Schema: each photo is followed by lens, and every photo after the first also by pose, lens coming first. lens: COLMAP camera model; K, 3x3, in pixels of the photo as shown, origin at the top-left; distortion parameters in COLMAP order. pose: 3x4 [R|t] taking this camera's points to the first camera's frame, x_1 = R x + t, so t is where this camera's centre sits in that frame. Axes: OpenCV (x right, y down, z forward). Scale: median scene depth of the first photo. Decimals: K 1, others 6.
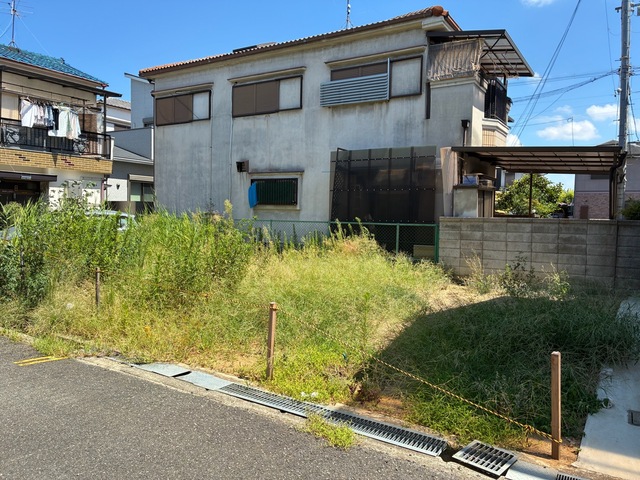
lens RADIAL K [[477.2, 0, 320.0], [0, 477.2, 240.0], [0, 0, 1]] dist [0.081840, -0.096401]
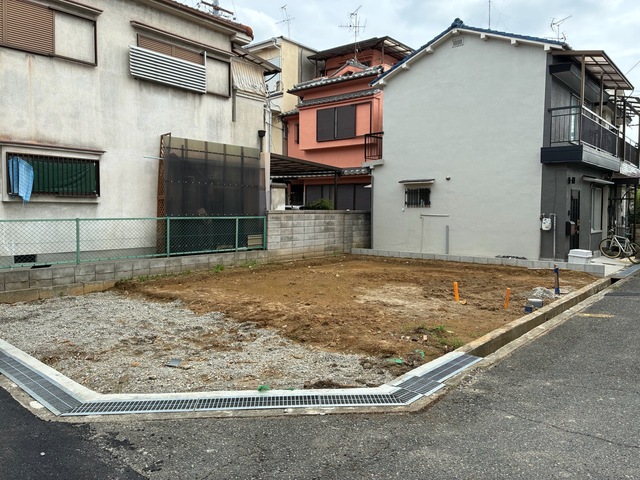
lens RADIAL K [[477.2, 0, 320.0], [0, 477.2, 240.0], [0, 0, 1]] dist [0.081840, -0.096401]
pose [[0.152480, -0.082630, 0.984846, -0.777845], [0.047990, 0.995942, 0.076131, -0.049442], [-0.987141, 0.035654, 0.155827, 0.577453]]
